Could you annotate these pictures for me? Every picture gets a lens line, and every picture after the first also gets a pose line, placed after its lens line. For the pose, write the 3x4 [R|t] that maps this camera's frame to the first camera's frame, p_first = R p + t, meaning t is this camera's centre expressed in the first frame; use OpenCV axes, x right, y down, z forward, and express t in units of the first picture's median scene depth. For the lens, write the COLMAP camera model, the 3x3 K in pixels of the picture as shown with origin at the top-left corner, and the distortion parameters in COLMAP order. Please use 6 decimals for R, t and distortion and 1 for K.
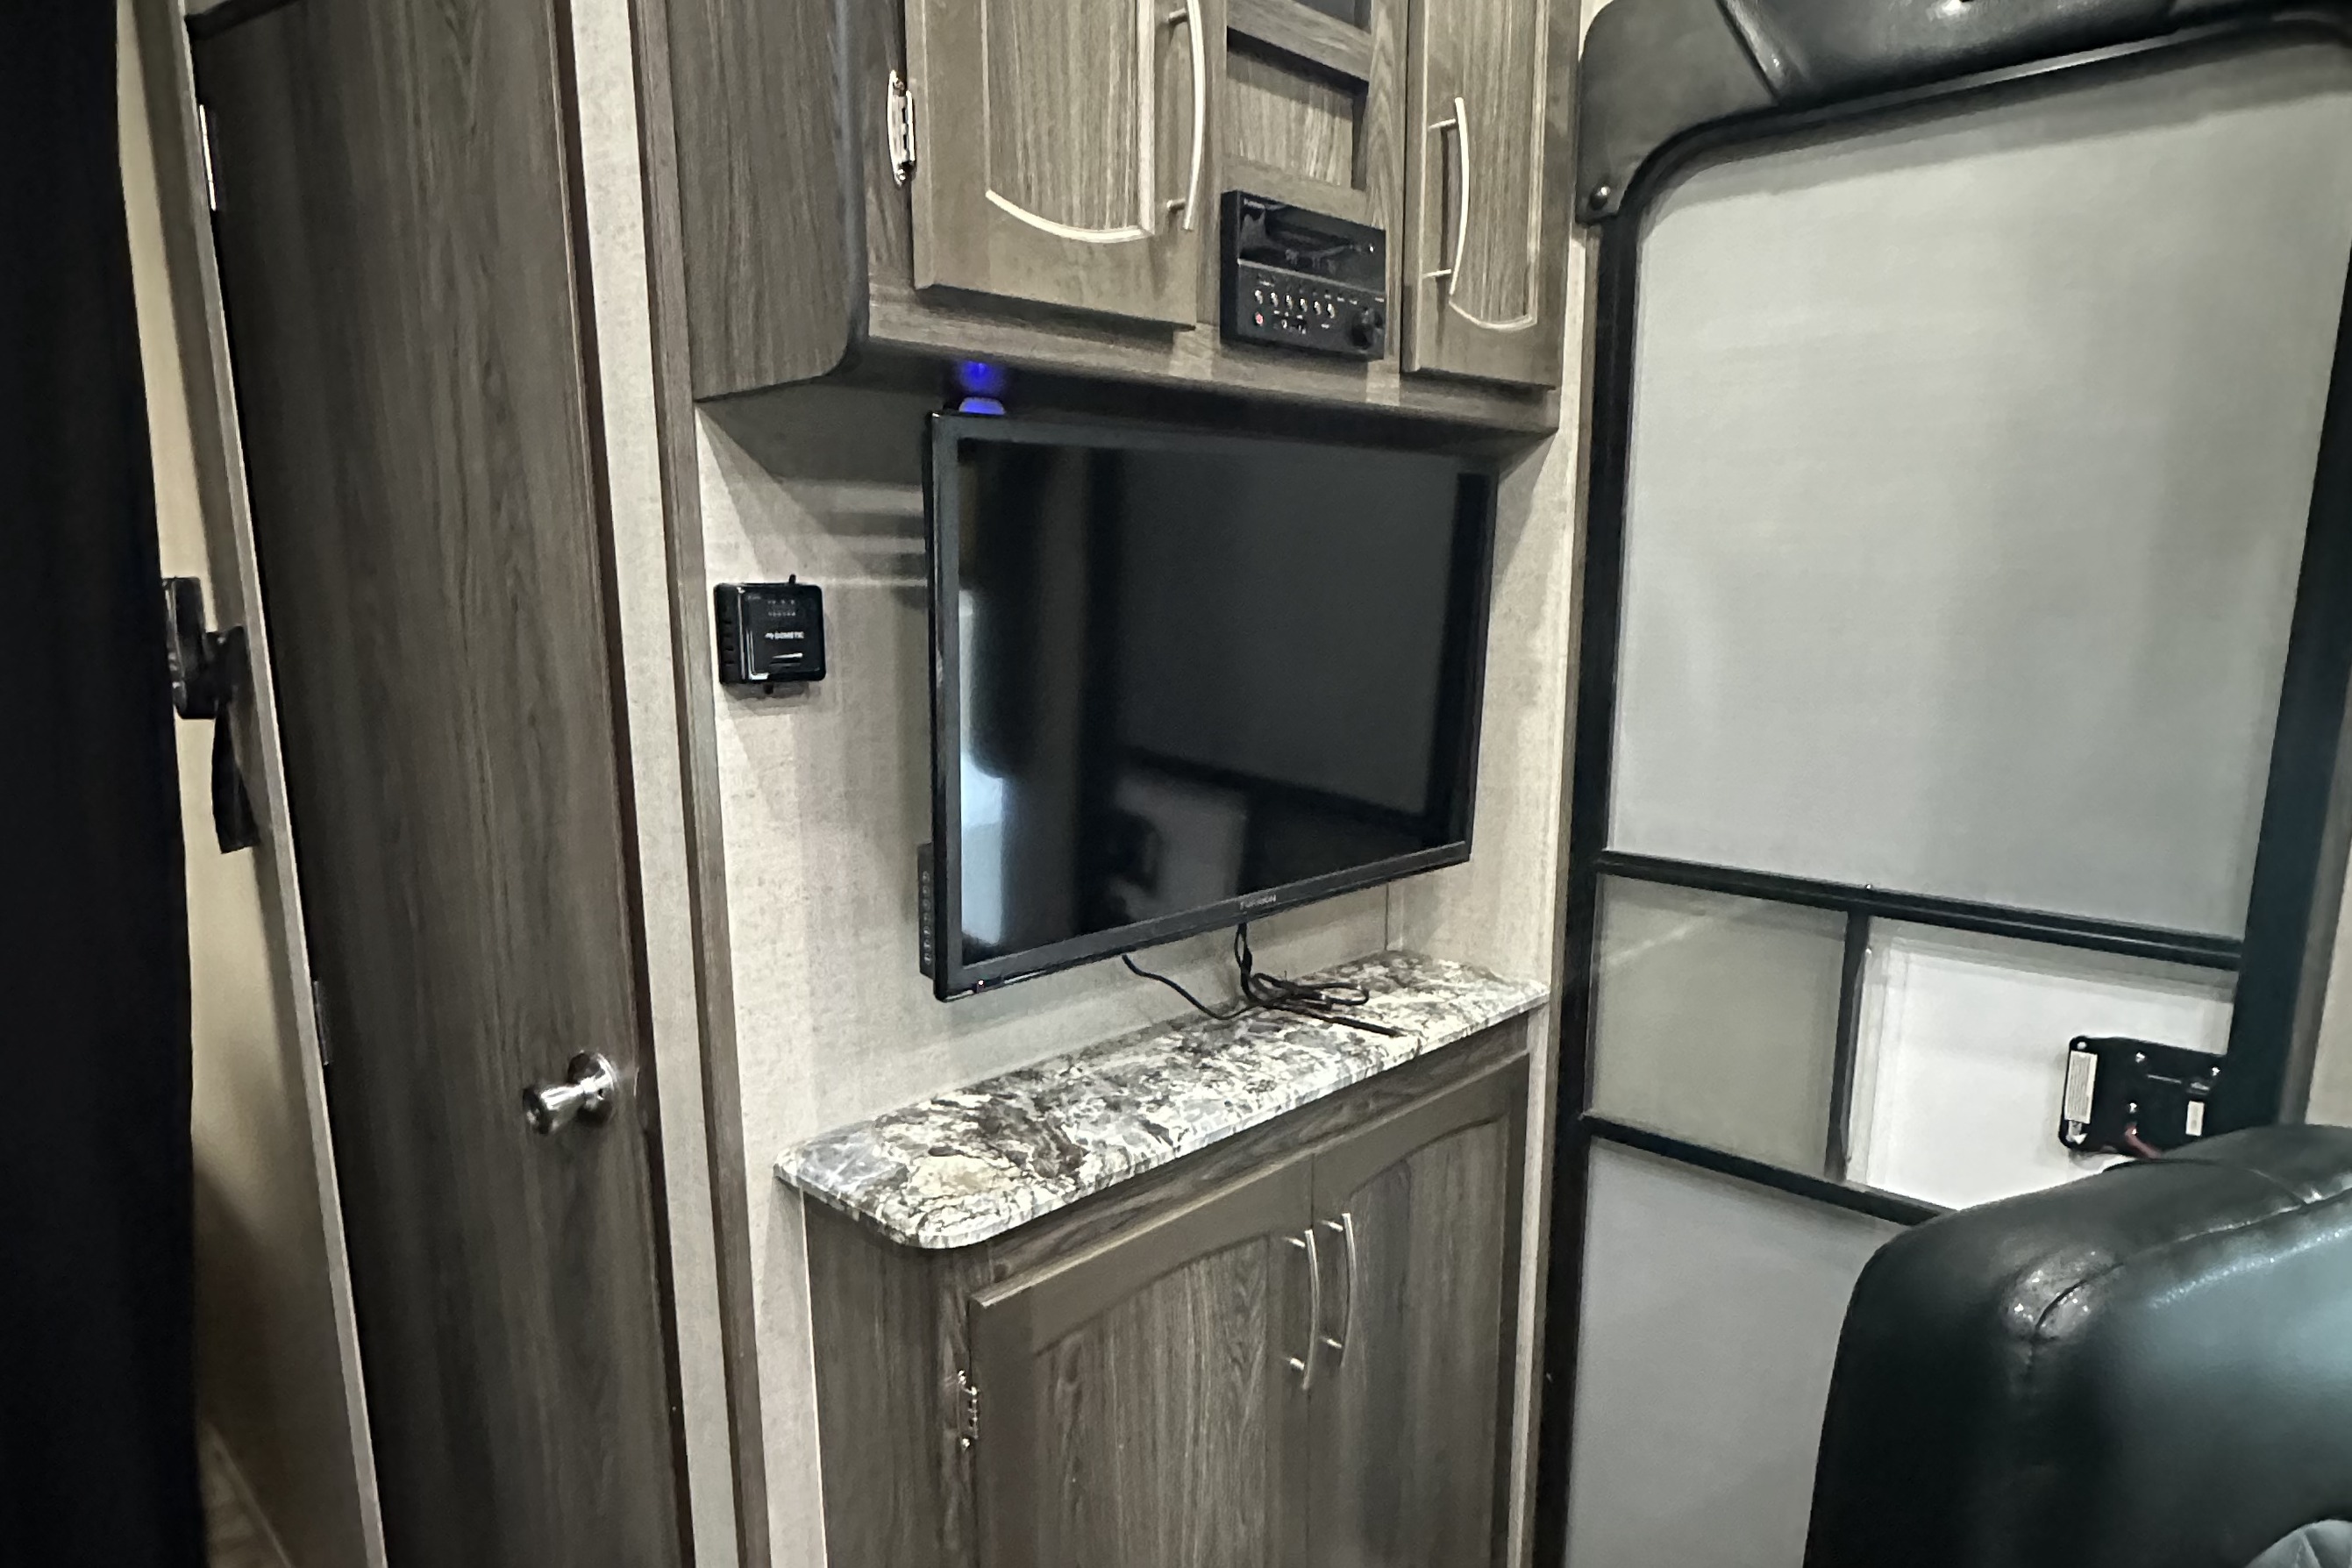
lens RADIAL K [[1427.2, 0, 1169.1], [0, 1427.2, 877.0], [0, 0, 1]] dist [-0.026310, 0.000892]
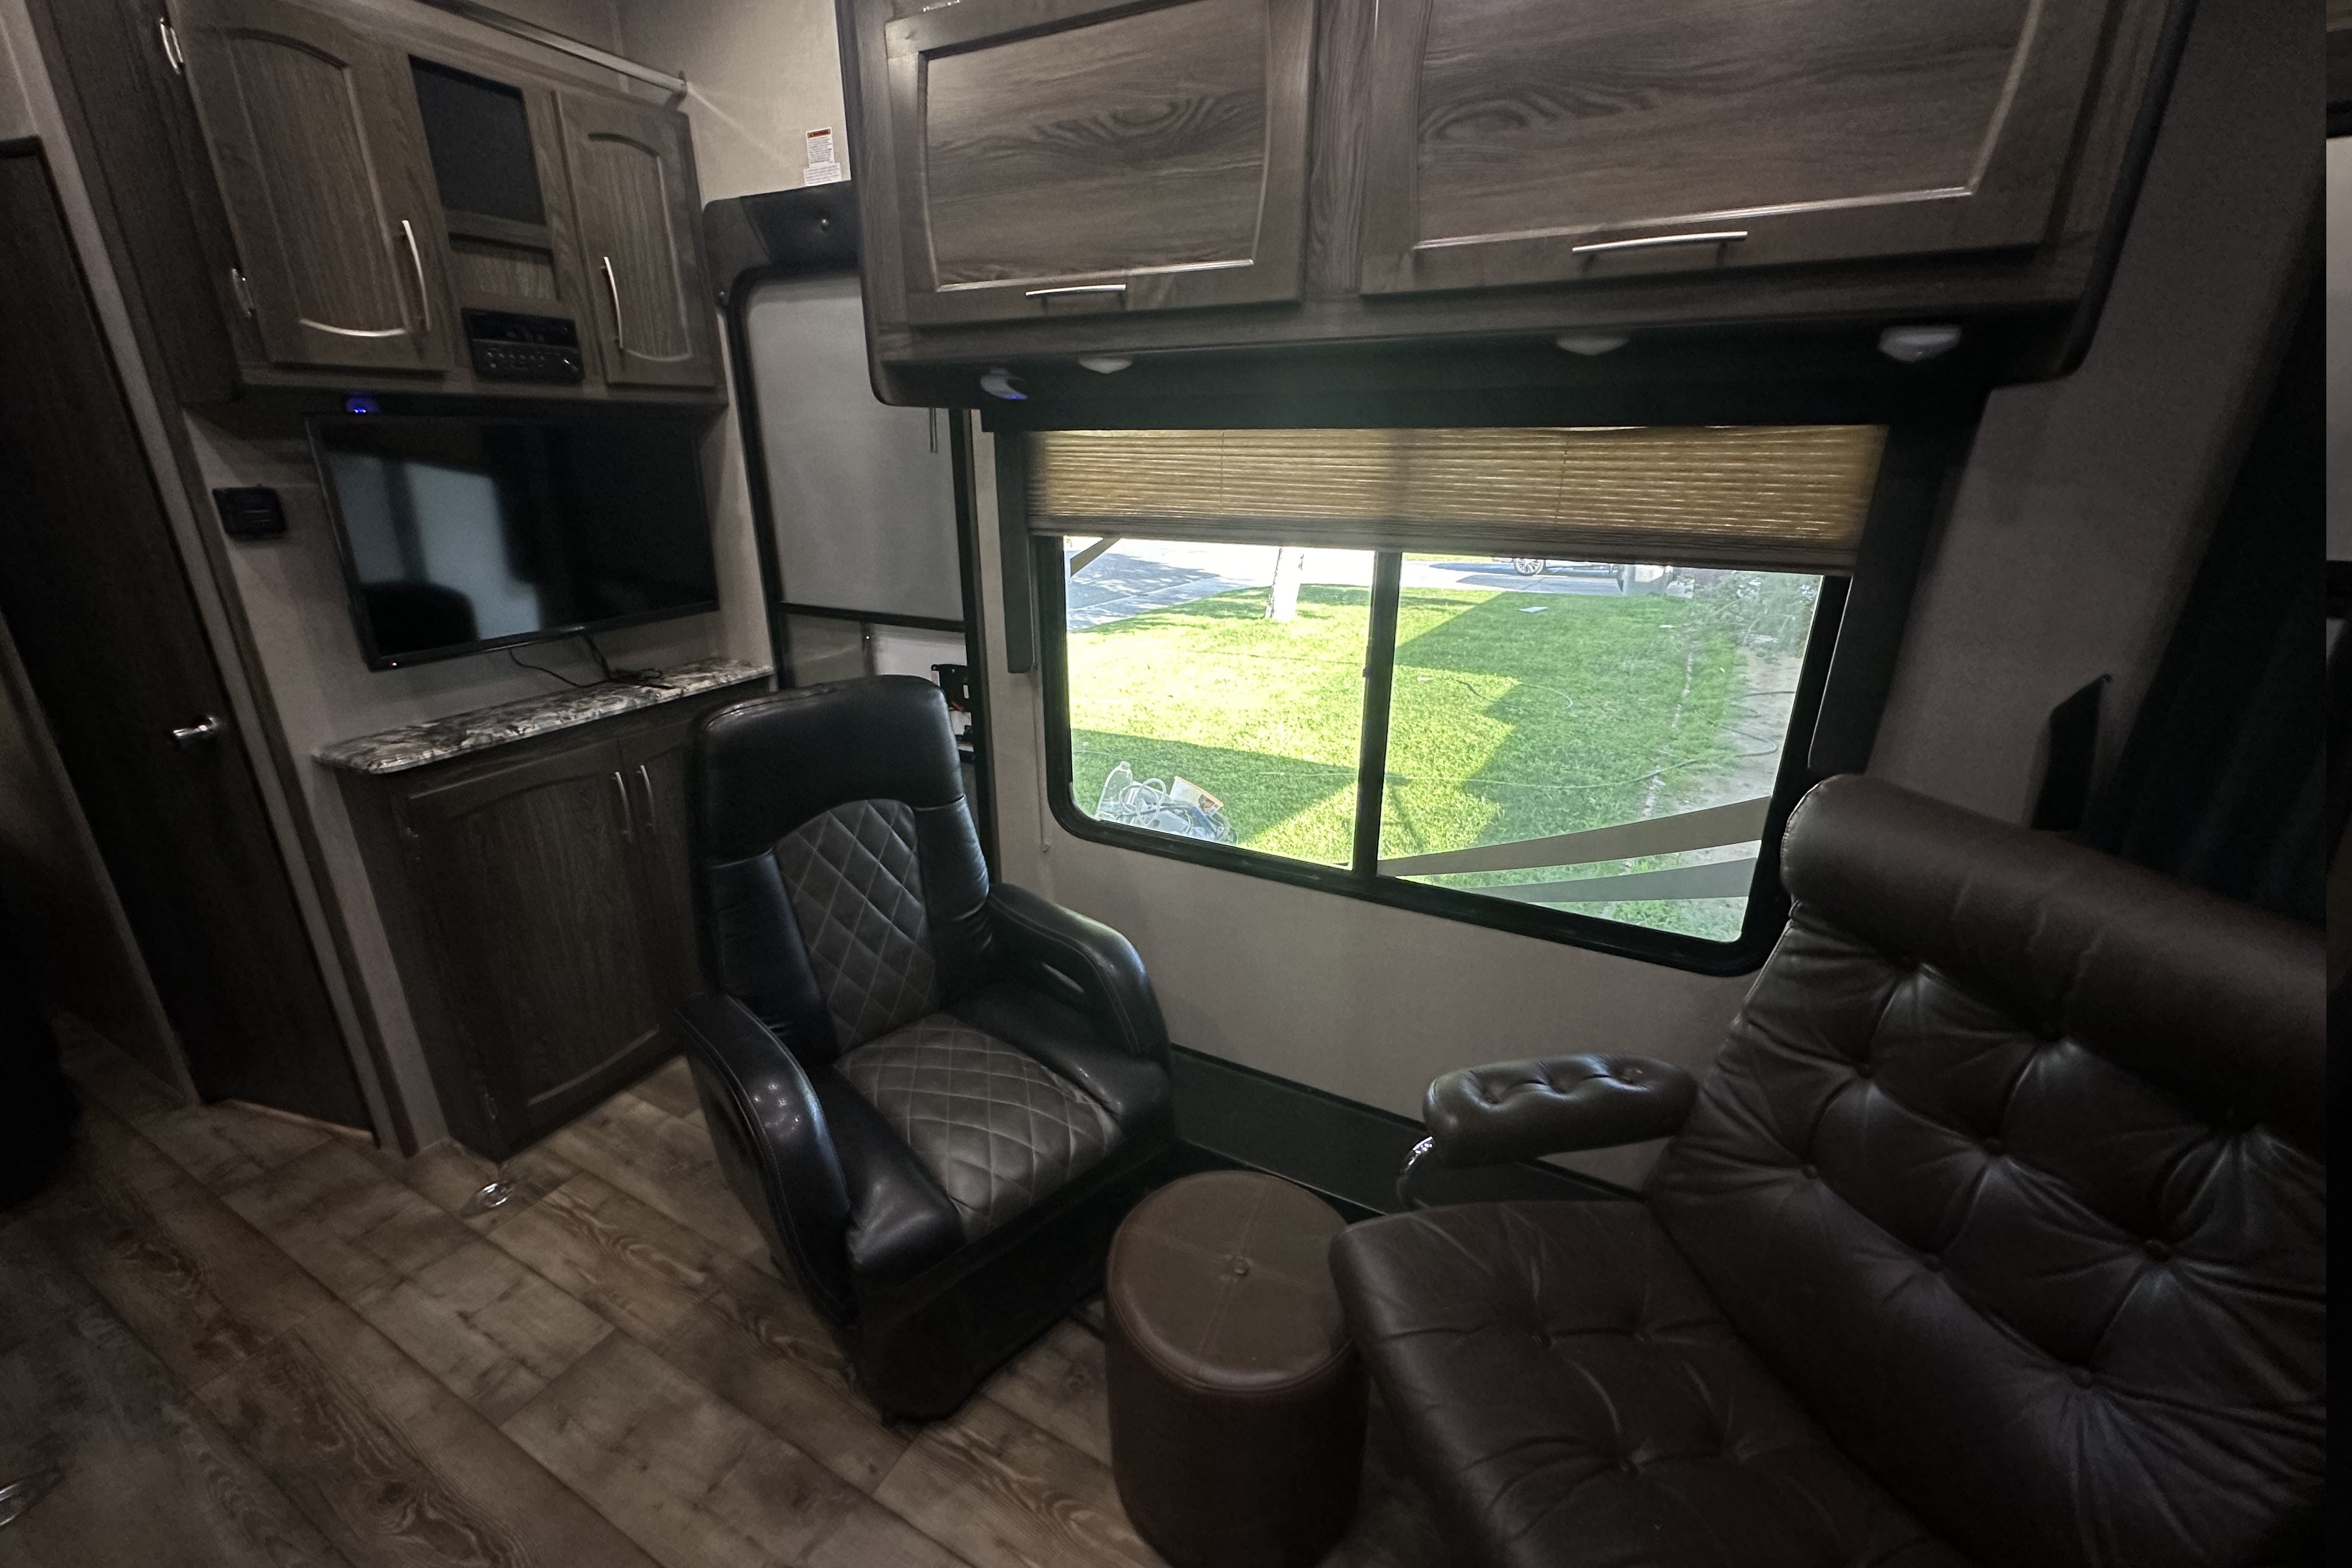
lens RADIAL K [[925.7, 0, 1170.1], [0, 925.7, 775.7], [0, 0, 1]] dist [-0.012912, 0.000284]
pose [[0.952242, -0.095218, 0.290119, 0.581433], [0.056575, 0.988702, 0.138805, 0.110602], [-0.300058, -0.115762, 0.946871, -0.760527]]
